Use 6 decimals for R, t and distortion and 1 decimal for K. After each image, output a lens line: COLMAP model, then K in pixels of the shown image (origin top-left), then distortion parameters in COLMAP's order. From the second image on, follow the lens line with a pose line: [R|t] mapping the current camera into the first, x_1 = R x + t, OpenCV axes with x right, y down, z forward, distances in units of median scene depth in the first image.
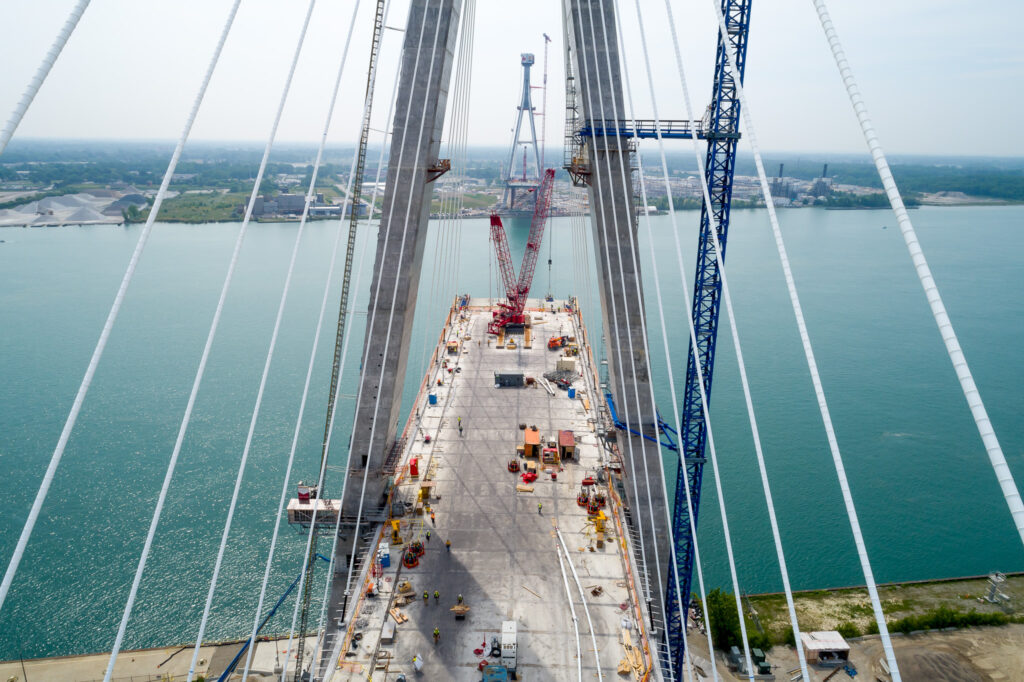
lens RADIAL K [[719.2, 0, 515.9], [0, 719.2, 330.8], [0, 0, 1]] dist [0.000289, 0.002324]
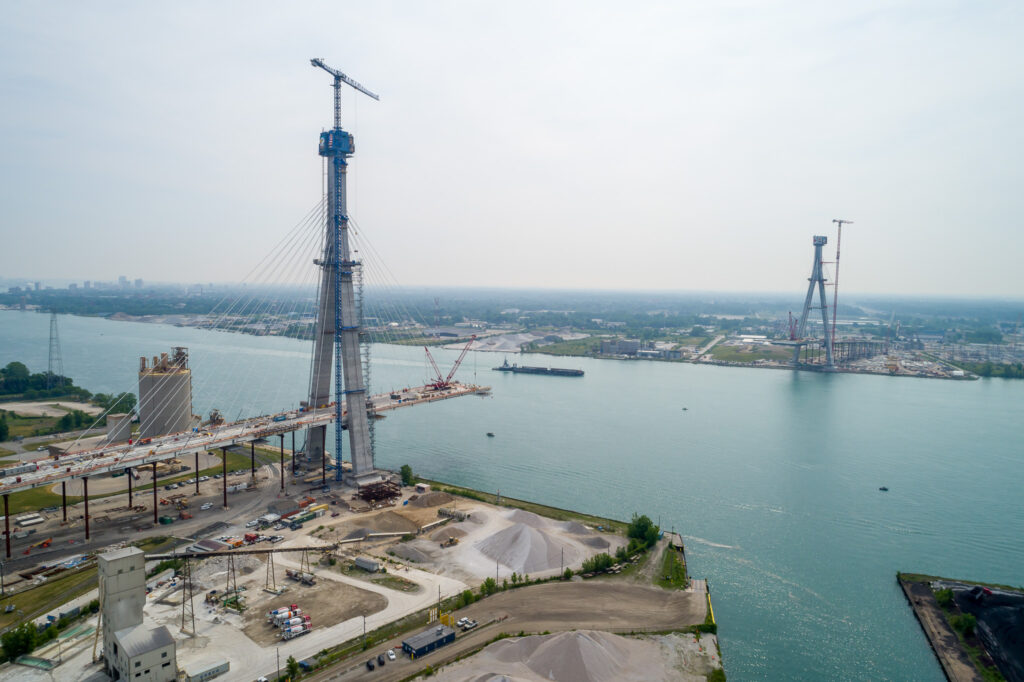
lens RADIAL K [[719.2, 0, 521.6], [0, 719.2, 338.6], [0, 0, 1]] dist [0.000289, 0.002324]
pose [[0.752576, 0.051599, -0.656481, 0.427536], [-0.176719, 0.976181, -0.125860, 0.017242], [0.634350, 0.210732, 0.743769, -0.159927]]
